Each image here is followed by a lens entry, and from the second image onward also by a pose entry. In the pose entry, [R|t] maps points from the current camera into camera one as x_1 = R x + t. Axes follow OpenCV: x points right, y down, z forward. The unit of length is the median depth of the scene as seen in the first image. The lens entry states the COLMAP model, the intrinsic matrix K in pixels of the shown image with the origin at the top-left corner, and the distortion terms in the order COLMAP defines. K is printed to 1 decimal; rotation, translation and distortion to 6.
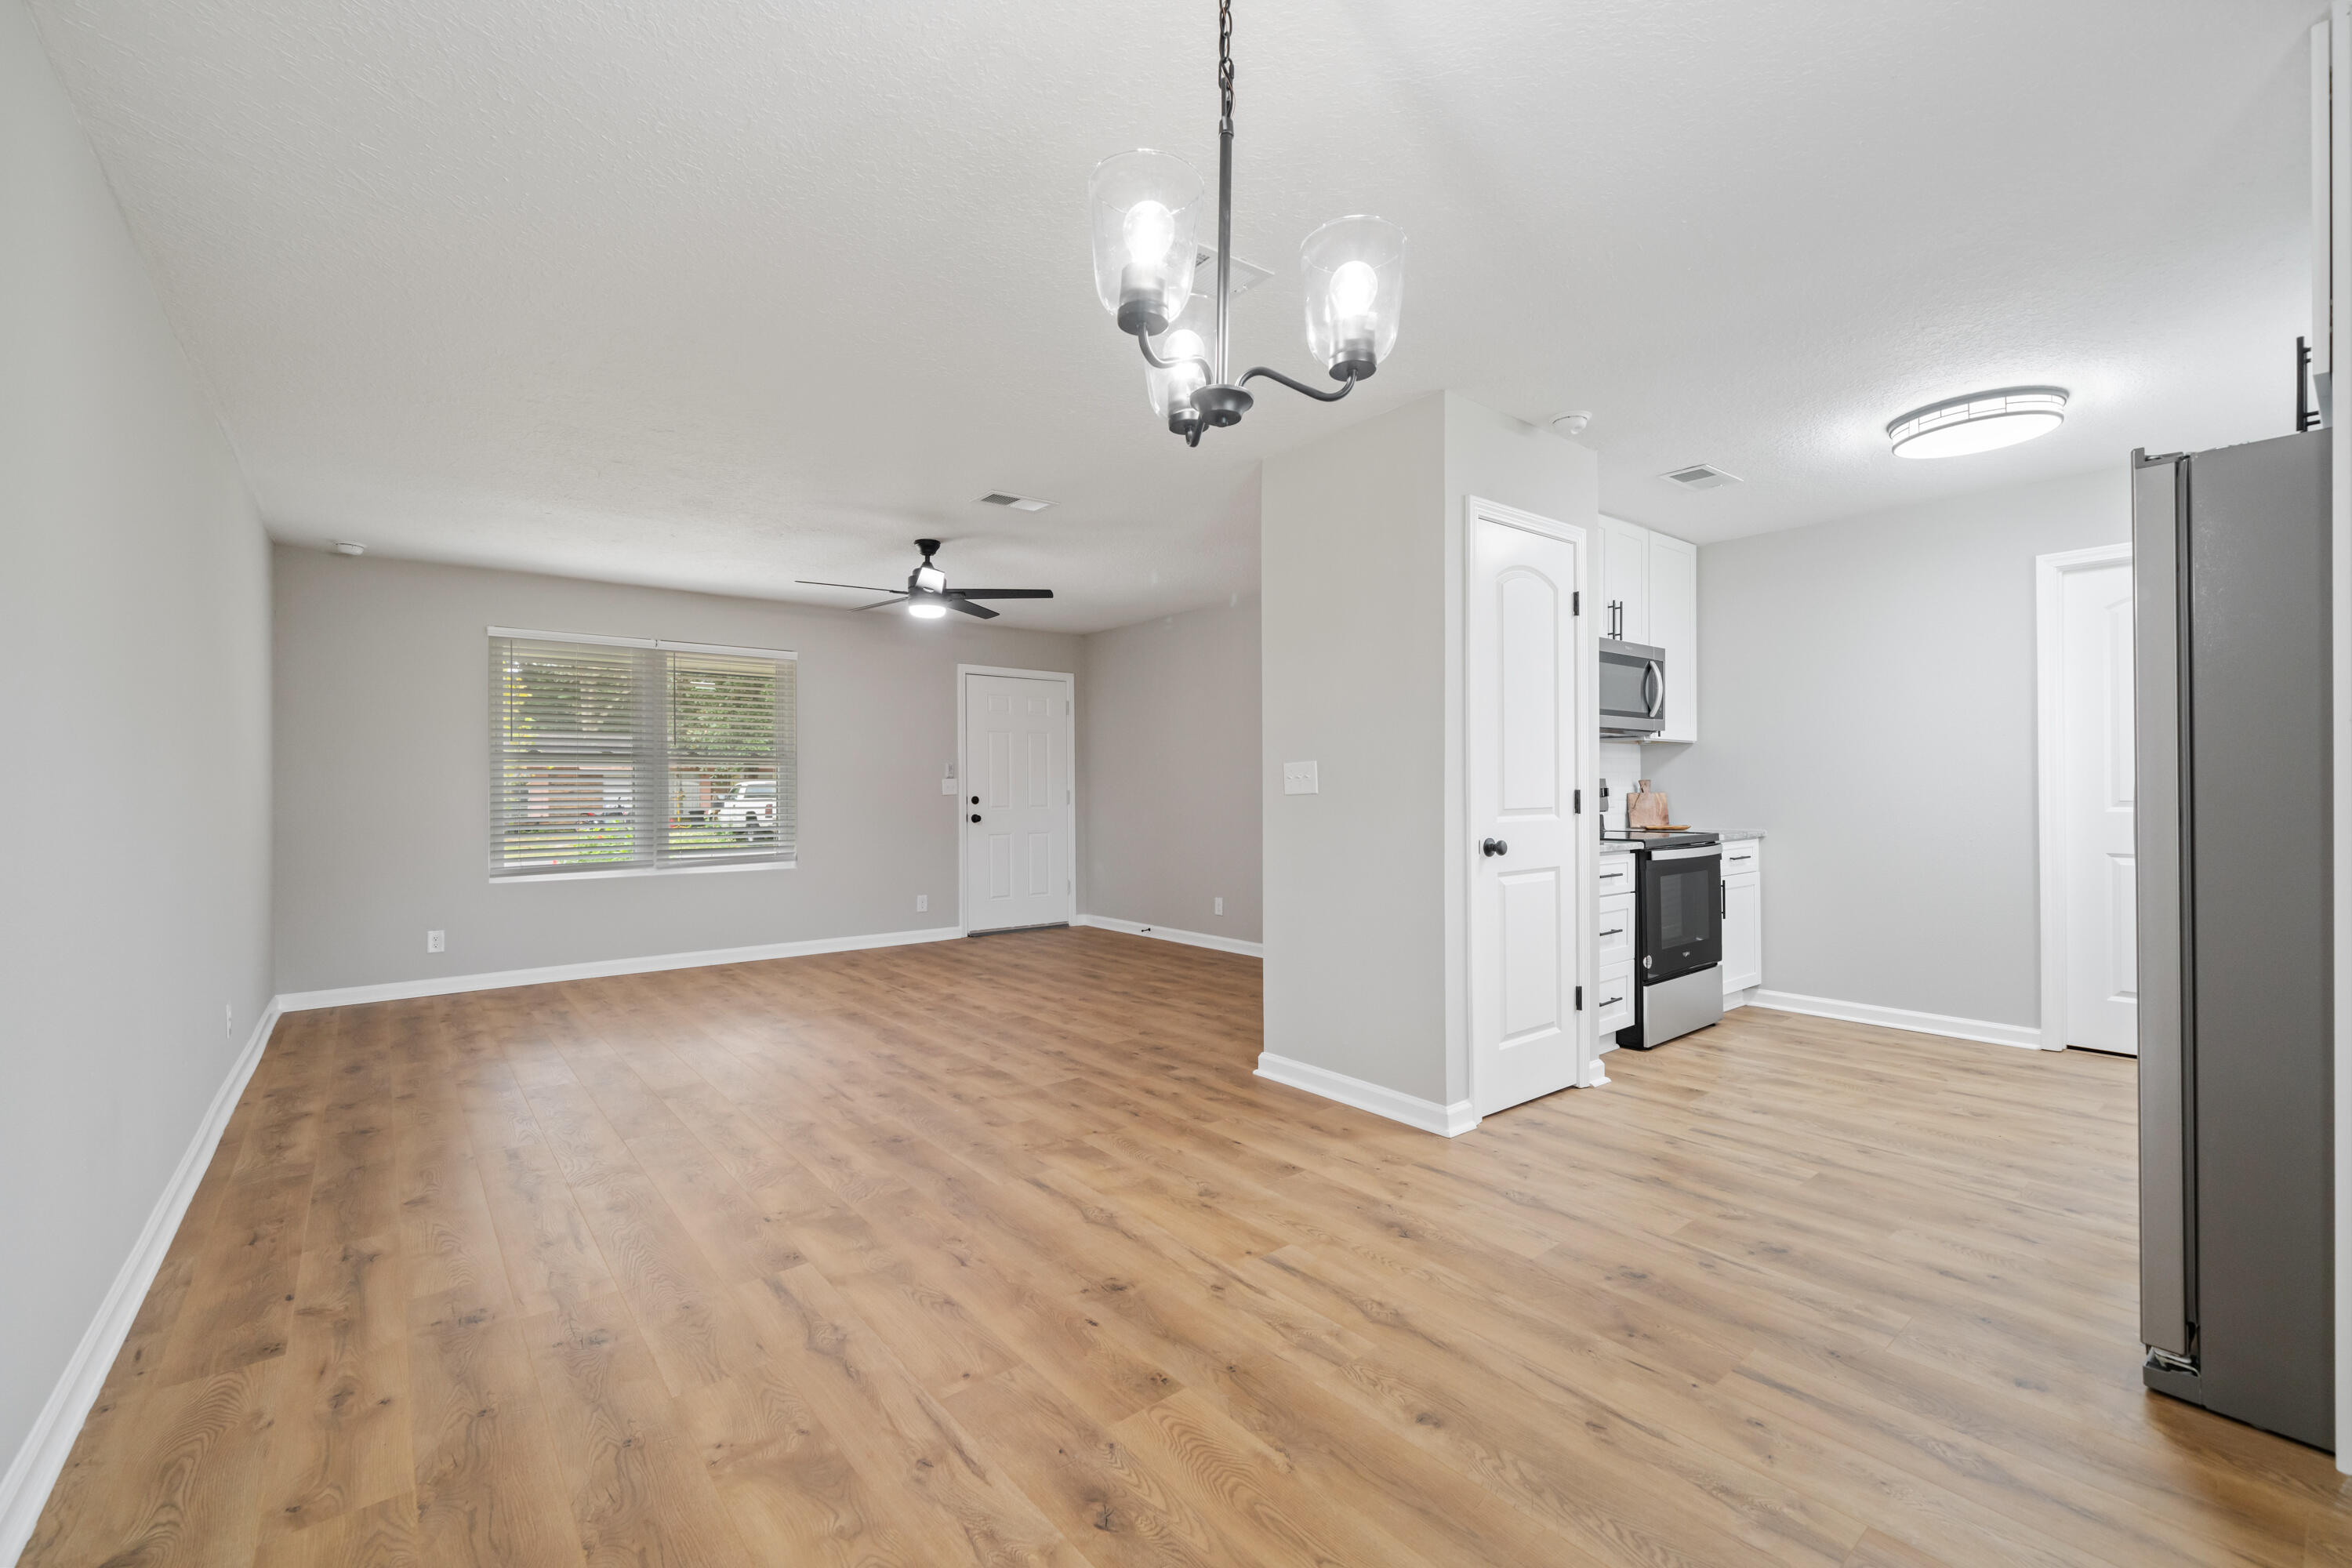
lens RADIAL K [[960.0, 0, 1175.3], [0, 960.0, 784.0], [0, 0, 1]] dist [-0.000440, -0.000383]
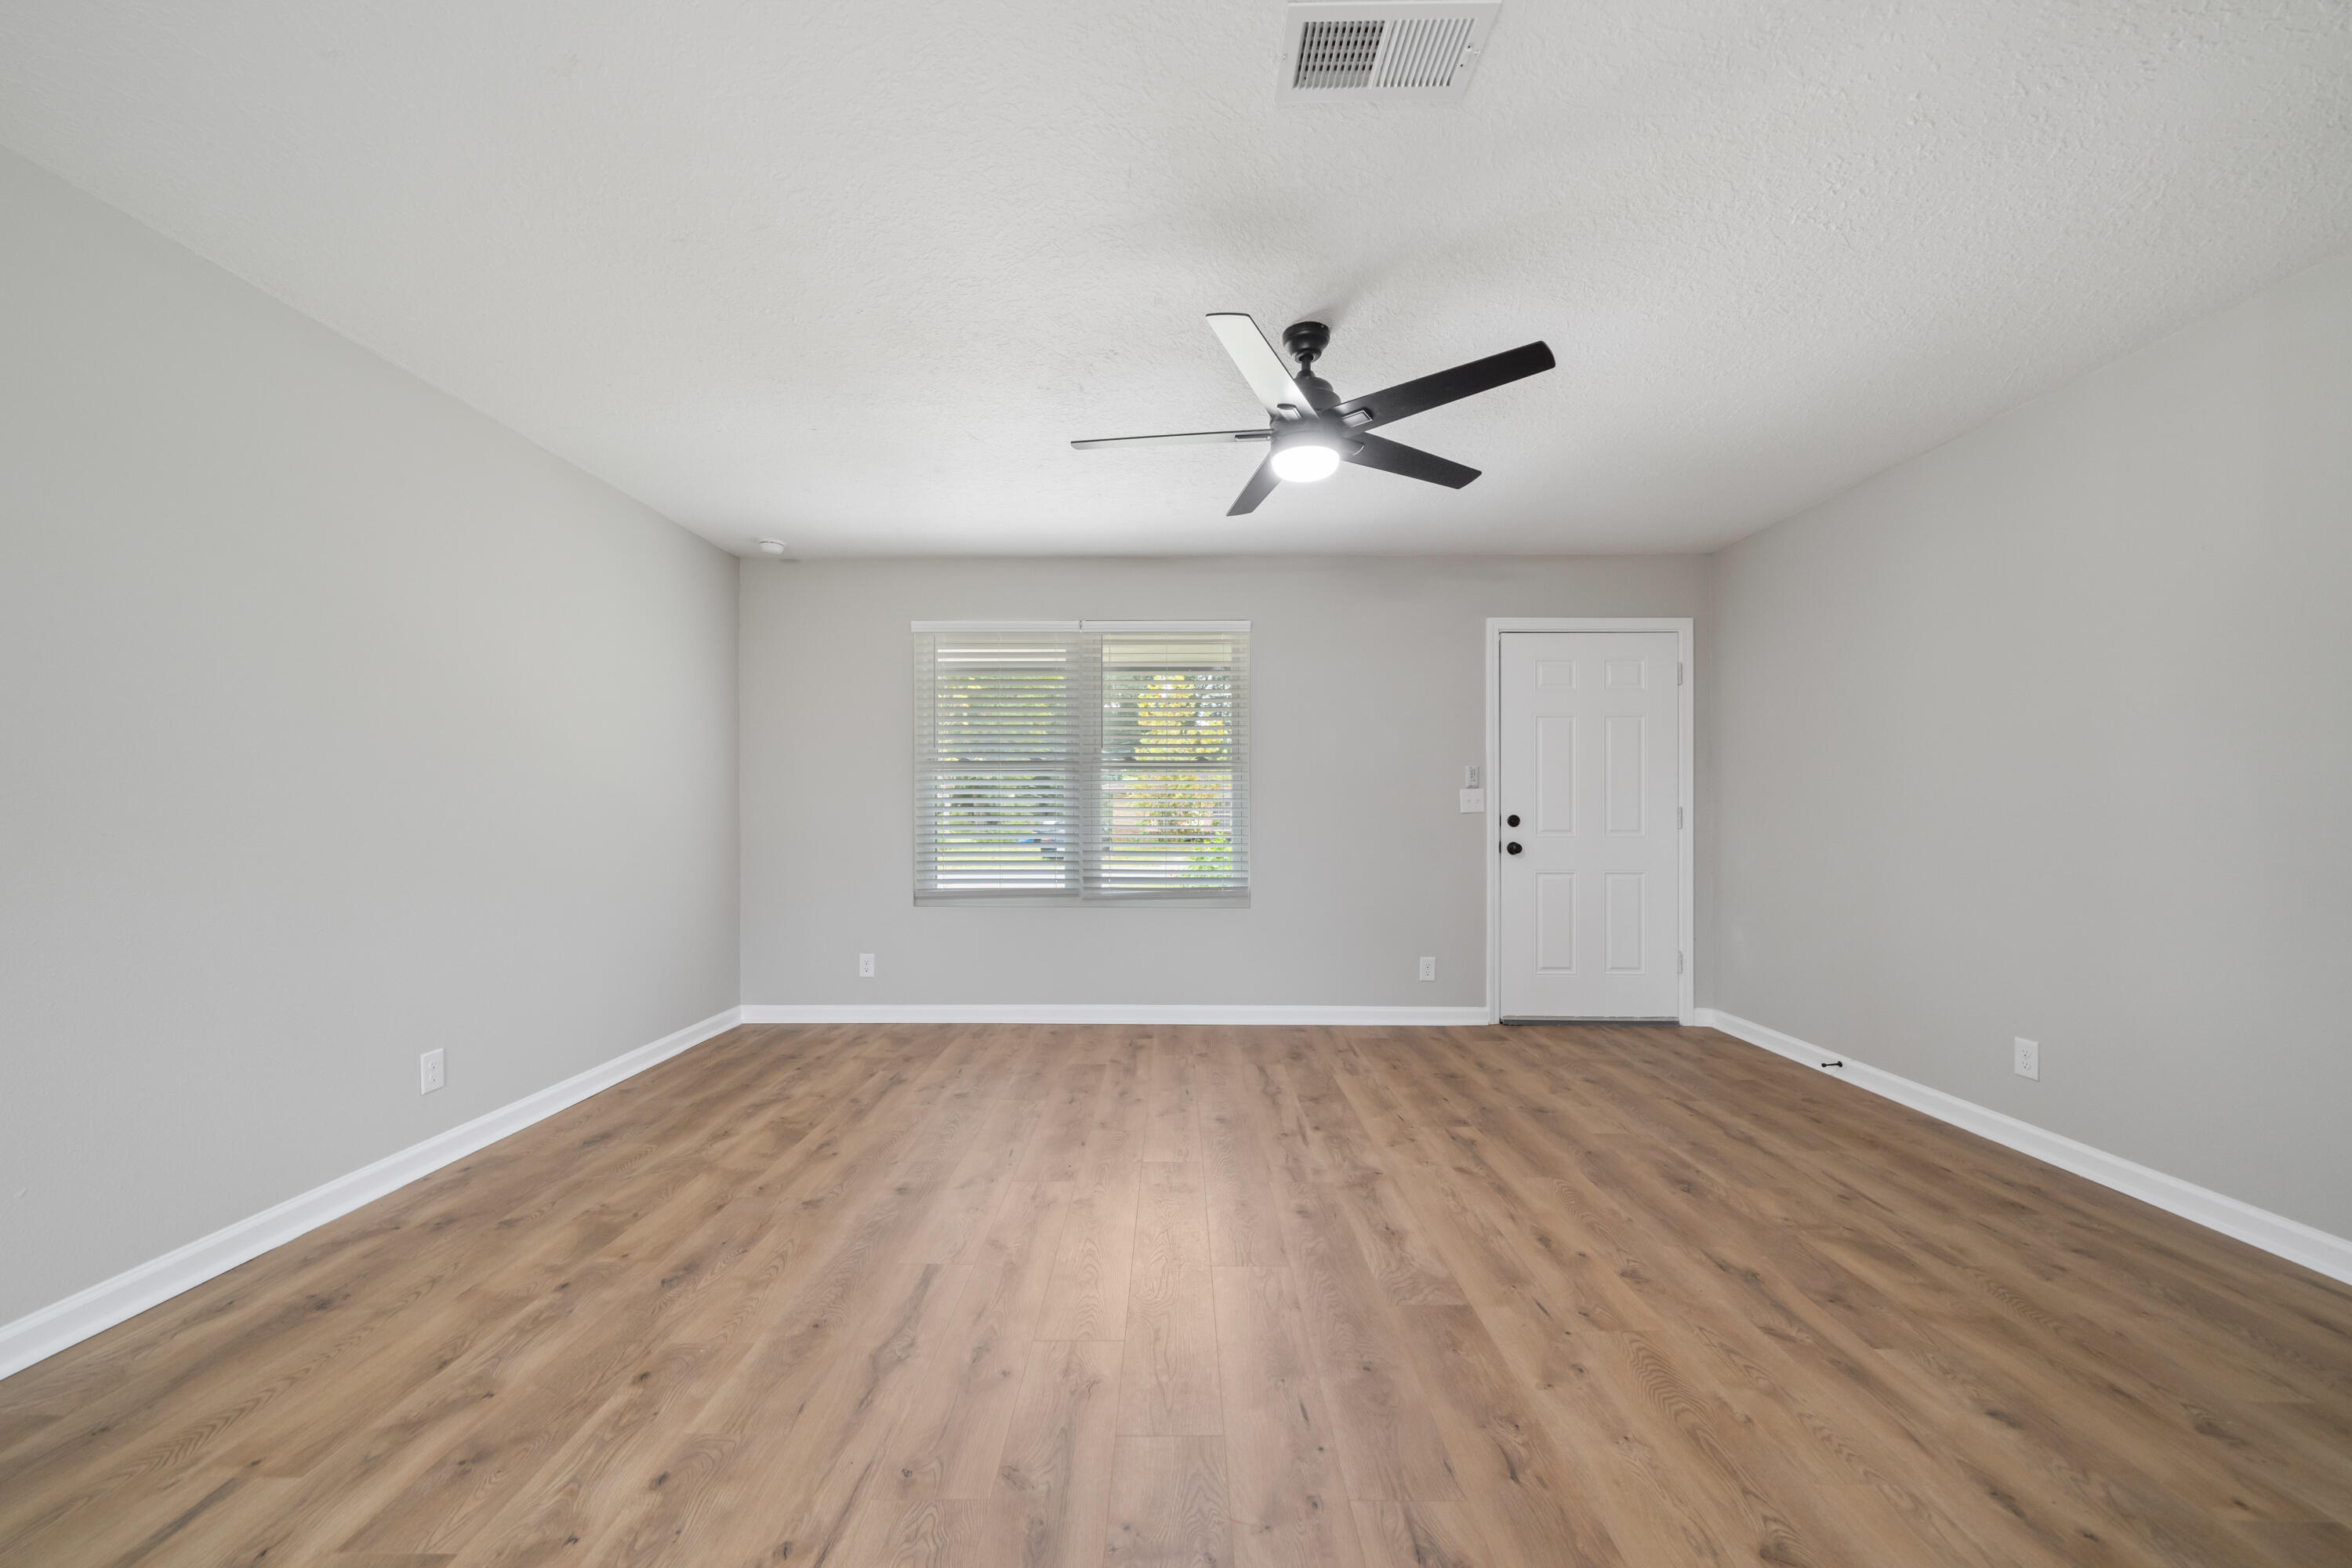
lens RADIAL K [[878.0, 0, 1176.2], [0, 878.0, 811.2], [0, 0, 1]] dist [-0.000965, -0.000269]
pose [[0.771213, 0.005531, -0.636553, -0.002706], [-0.001231, 0.999973, 0.007198, 0.009623], [0.636576, -0.004767, 0.771199, 0.574083]]
